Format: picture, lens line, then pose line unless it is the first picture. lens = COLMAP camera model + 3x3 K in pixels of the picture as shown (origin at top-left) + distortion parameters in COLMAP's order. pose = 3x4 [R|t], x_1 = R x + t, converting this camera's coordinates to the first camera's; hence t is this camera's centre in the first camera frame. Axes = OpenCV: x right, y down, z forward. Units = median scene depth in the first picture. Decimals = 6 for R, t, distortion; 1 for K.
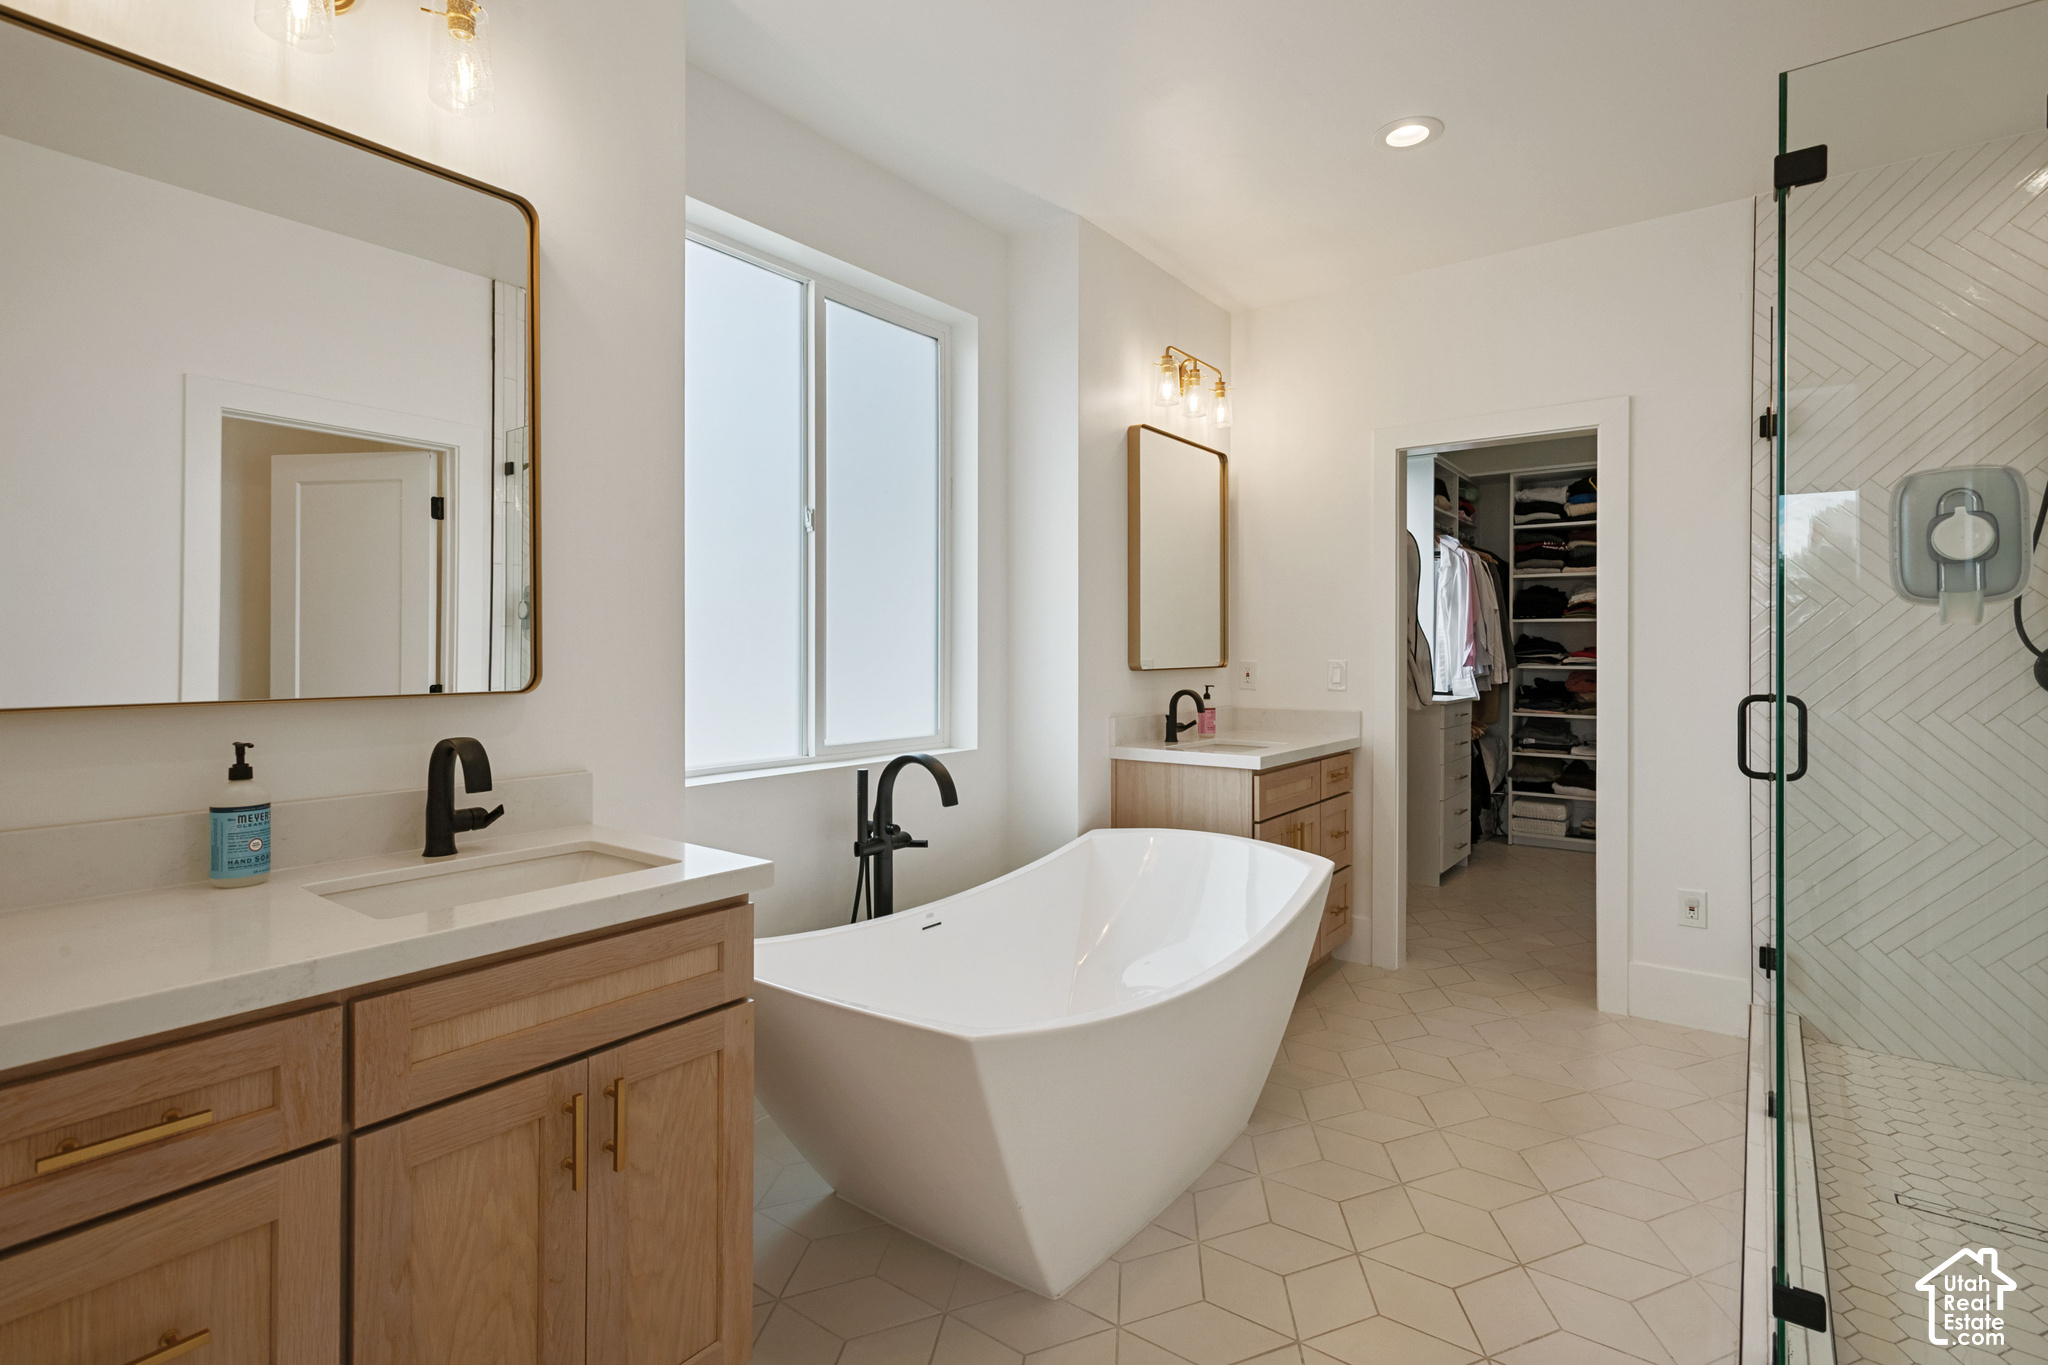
lens RADIAL K [[982.5, 0, 1026.7], [0, 982.5, 650.1], [0, 0, 1]] dist [0.008879, 0.001456]
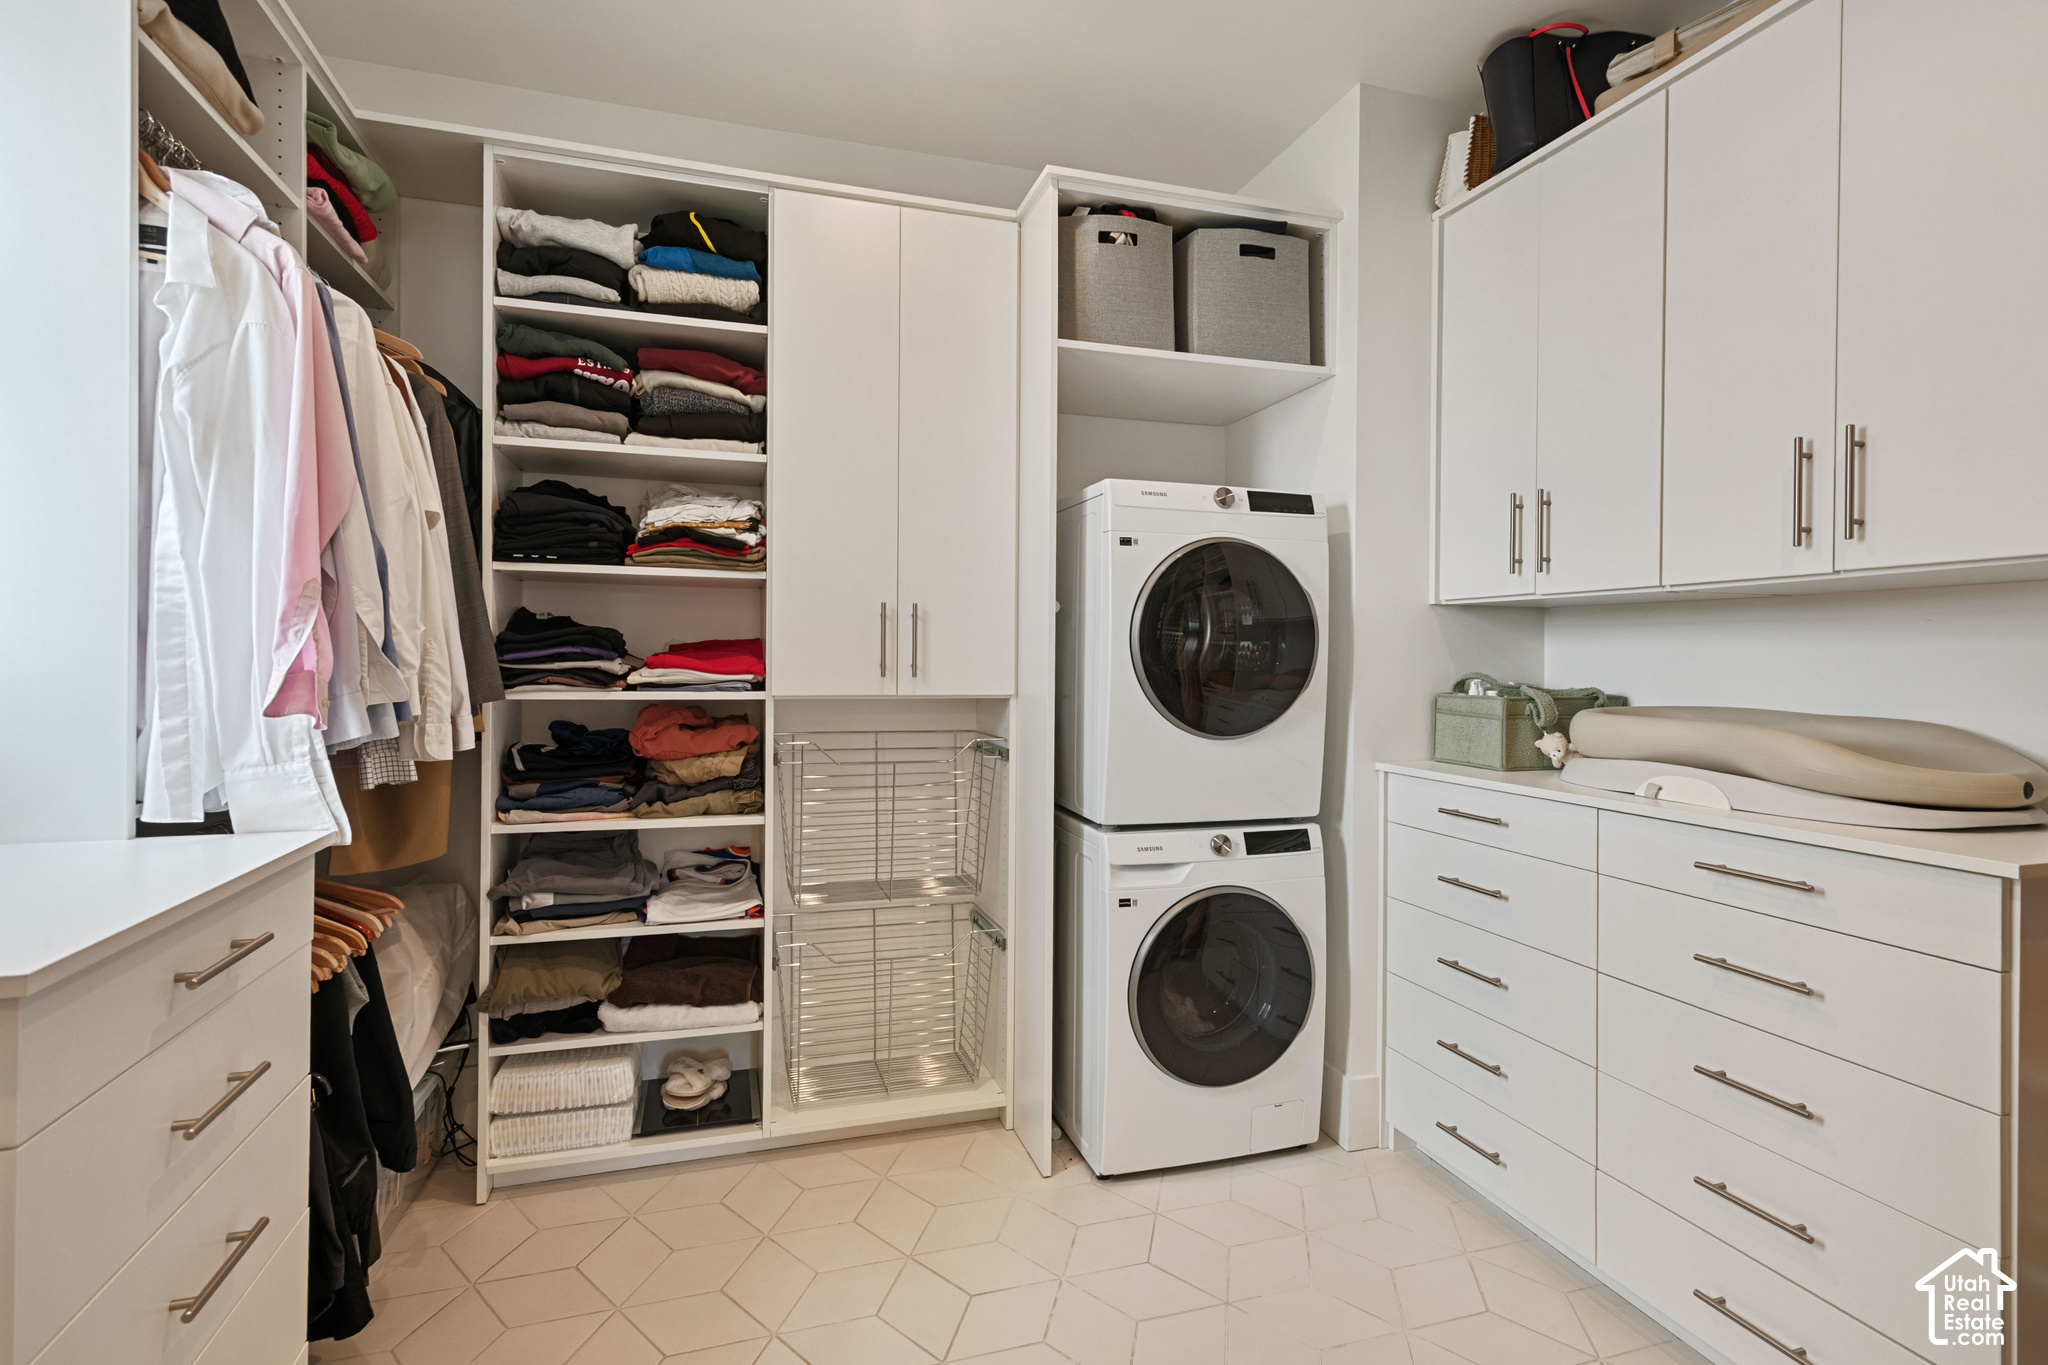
lens RADIAL K [[982.5, 0, 1023.7], [0, 982.5, 665.0], [0, 0, 1]] dist [0.008879, 0.001456]
pose [[0.589724, -0.004629, 0.807591, 0.323899], [-0.005883, 0.999932, 0.010027, 0.000992], [-0.807583, -0.010664, 0.589657, 0.644388]]
